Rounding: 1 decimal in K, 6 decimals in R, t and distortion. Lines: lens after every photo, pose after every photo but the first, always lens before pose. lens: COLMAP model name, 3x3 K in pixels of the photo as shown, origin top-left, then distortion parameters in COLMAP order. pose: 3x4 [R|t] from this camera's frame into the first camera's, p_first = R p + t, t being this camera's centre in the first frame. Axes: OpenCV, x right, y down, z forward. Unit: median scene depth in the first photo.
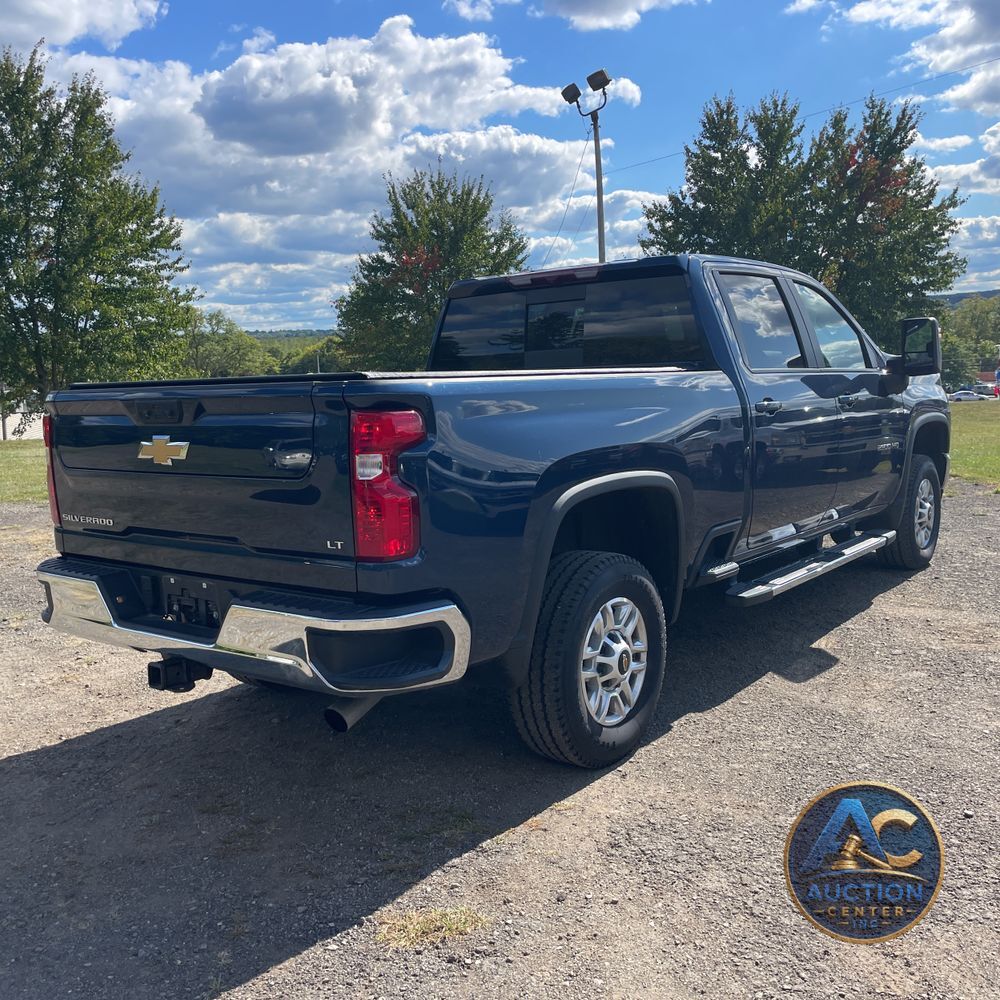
lens RADIAL K [[1014.3, 0, 487.5], [0, 1014.3, 495.0], [0, 0, 1]] dist [0.096512, -0.147403]
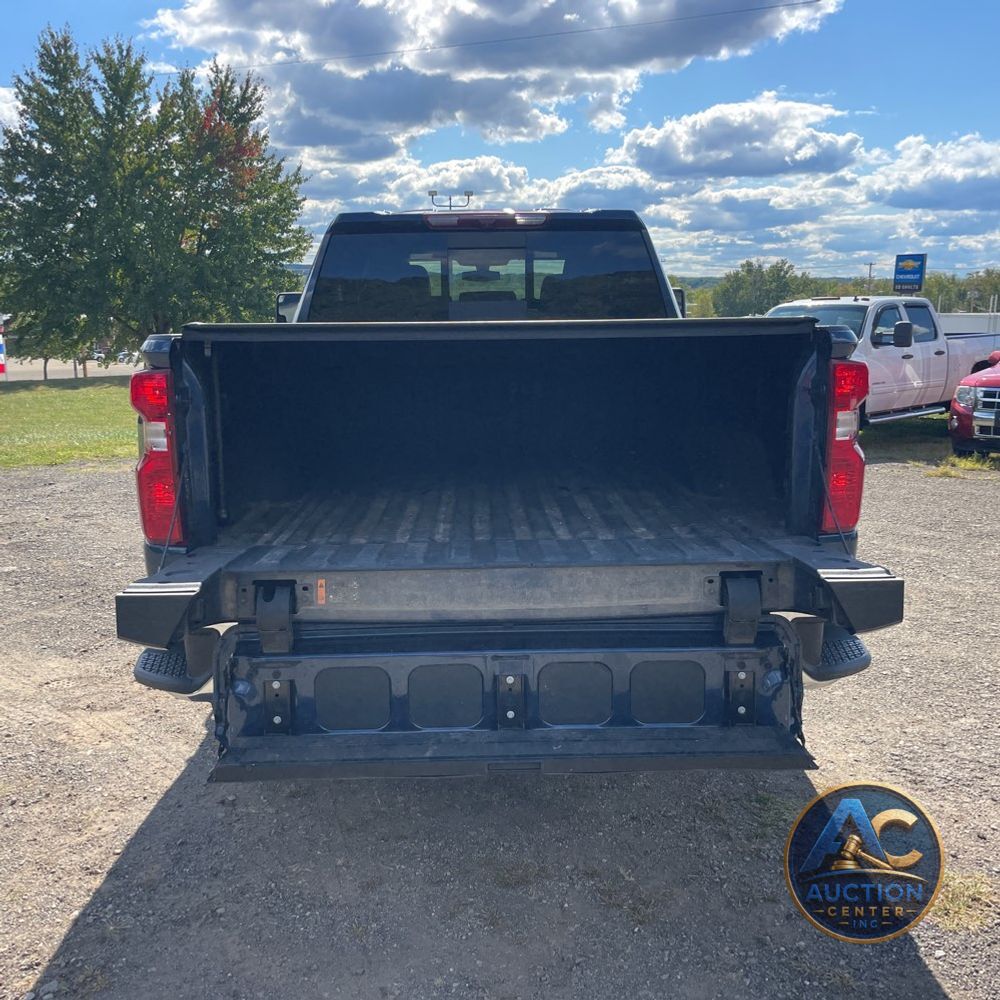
lens RADIAL K [[1014.3, 0, 487.5], [0, 1014.3, 495.0], [0, 0, 1]] dist [0.096512, -0.147403]
pose [[0.769601, -0.075323, 0.634067, -0.092316], [0.053675, 0.997135, 0.053304, -0.003111], [-0.636265, -0.006989, 0.771439, 0.051999]]
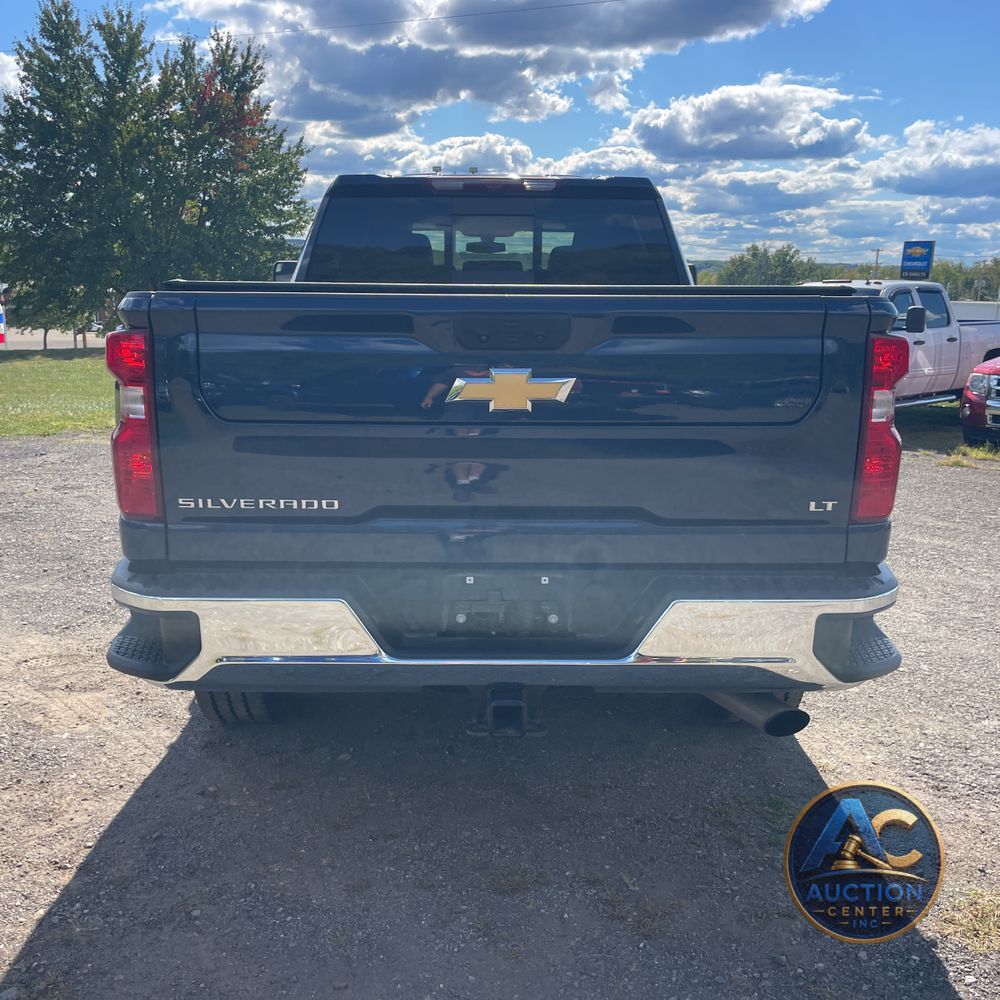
lens RADIAL K [[1014.3, 0, 487.5], [0, 1014.3, 495.0], [0, 0, 1]] dist [0.096512, -0.147403]
pose [[0.769711, -0.071149, 0.634415, -0.088312], [0.032596, 0.996854, 0.072249, -0.002613], [-0.637560, -0.034931, 0.769608, 0.057605]]
